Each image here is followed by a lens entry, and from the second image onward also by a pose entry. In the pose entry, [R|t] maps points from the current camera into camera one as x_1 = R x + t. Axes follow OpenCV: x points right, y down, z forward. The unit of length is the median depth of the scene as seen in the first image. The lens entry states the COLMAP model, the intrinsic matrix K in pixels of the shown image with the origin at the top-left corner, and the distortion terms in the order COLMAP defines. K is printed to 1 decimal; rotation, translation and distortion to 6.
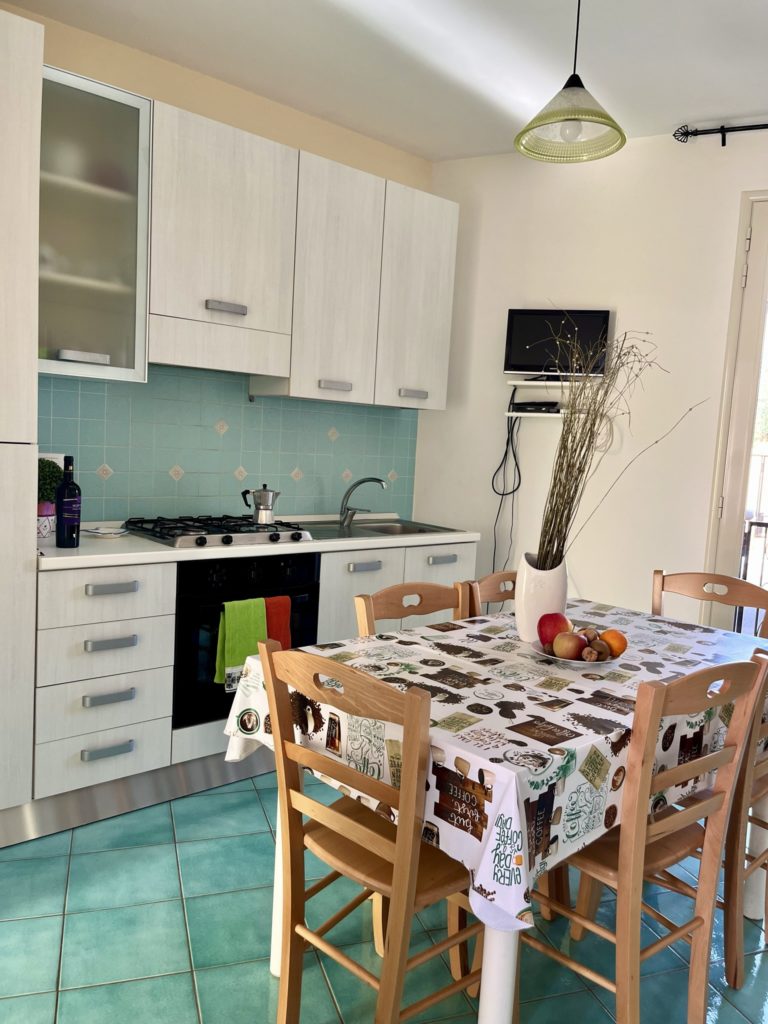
lens RADIAL K [[775.3, 0, 384.0], [0, 775.3, 512.0], [0, 0, 1]] dist [0.050578, -0.056521]
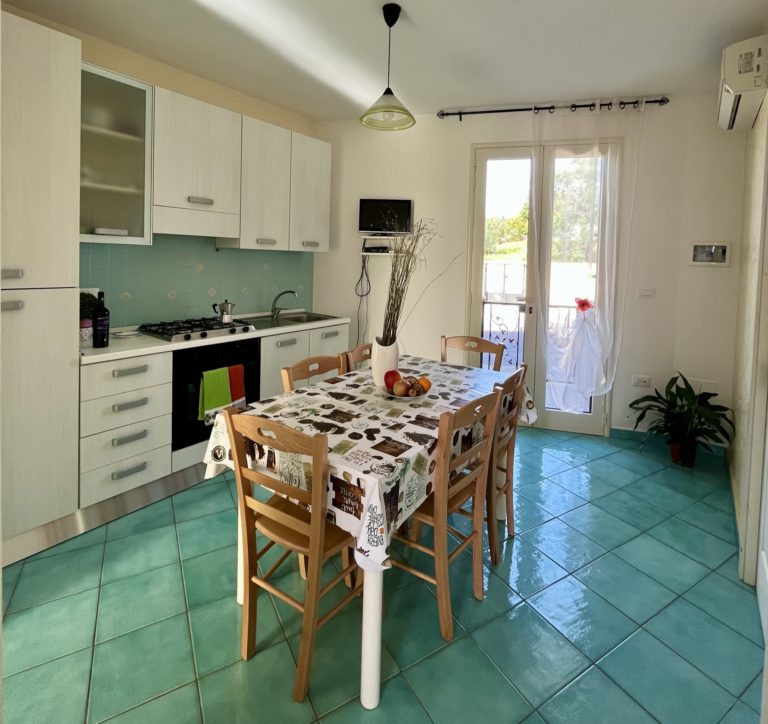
lens RADIAL K [[479.8, 0, 392.7], [0, 479.8, 361.3], [0, 0, 1]] dist [-0.002713, 0.001933]
pose [[0.979033, -0.035950, 0.200506, -0.007934], [0.047783, 0.997370, -0.054490, 0.160818], [-0.198020, 0.062928, 0.978176, -0.106267]]
